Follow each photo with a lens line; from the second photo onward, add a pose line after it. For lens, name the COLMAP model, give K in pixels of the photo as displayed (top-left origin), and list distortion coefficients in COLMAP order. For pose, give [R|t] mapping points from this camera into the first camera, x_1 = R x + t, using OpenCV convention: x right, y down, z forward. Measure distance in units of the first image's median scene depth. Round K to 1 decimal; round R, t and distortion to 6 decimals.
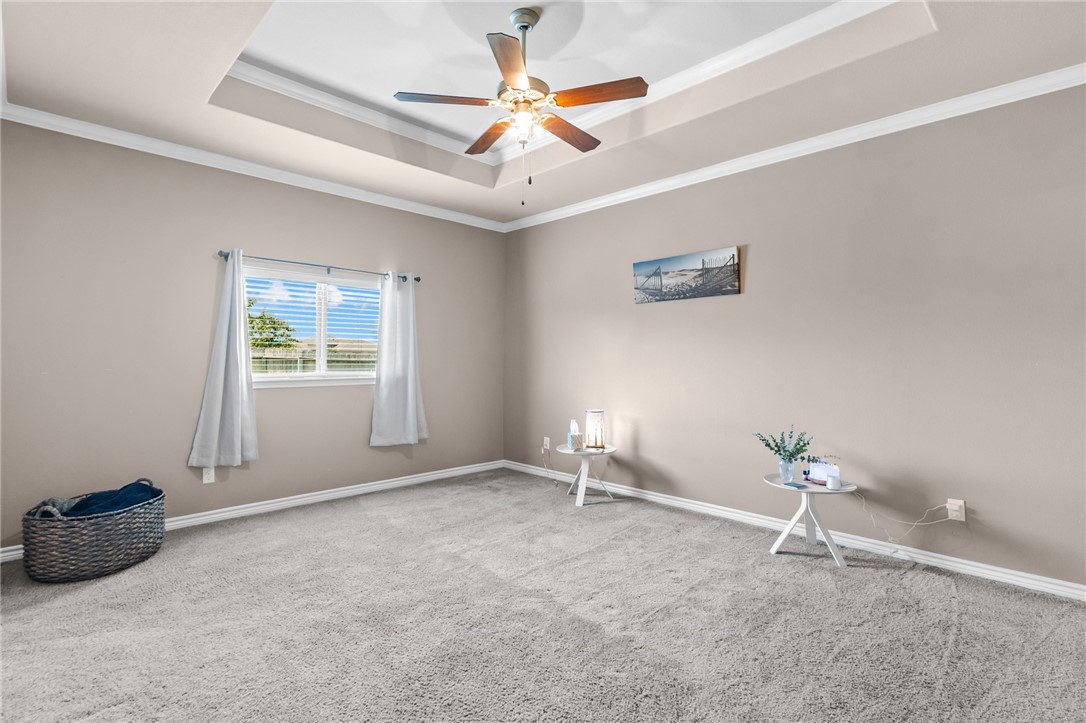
lens RADIAL K [[524.5, 0, 545.5], [0, 524.5, 361.5], [0, 0, 1]] dist [0.004206, -0.000685]
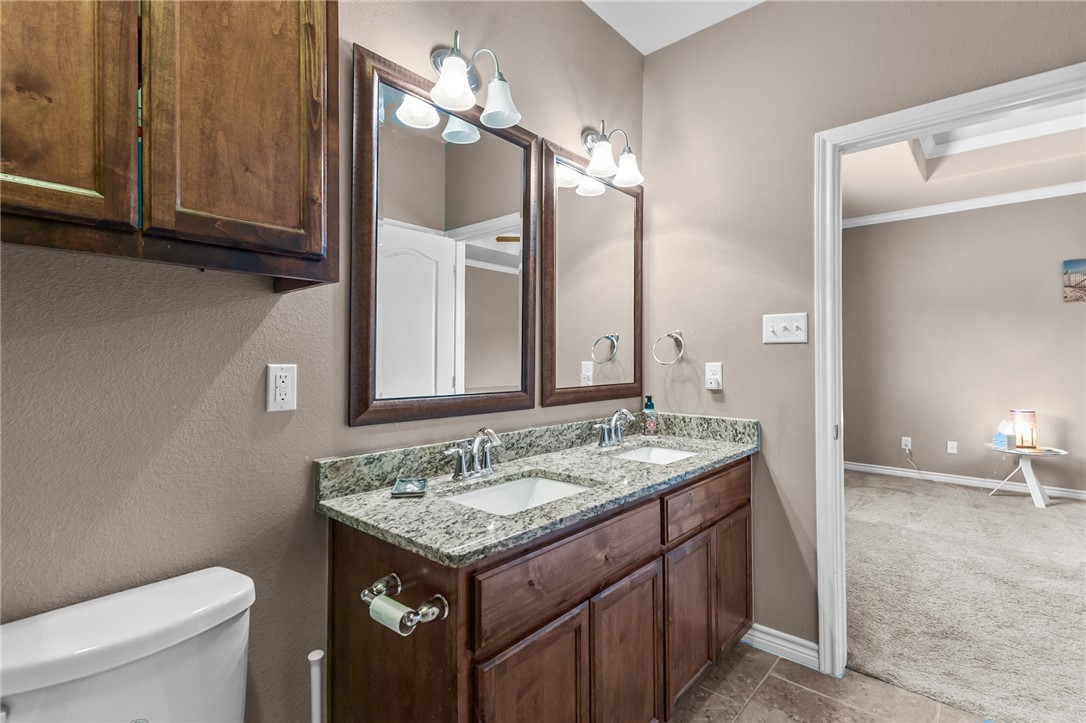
lens RADIAL K [[503.0, 0, 541.7], [0, 503.0, 361.0], [0, 0, 1]] dist [0.009297, -0.001456]
pose [[0.998600, -0.001978, 0.052853, -0.864538], [0.002059, 0.999997, -0.001471, 0.000365], [-0.052850, 0.001578, 0.998601, 0.097114]]
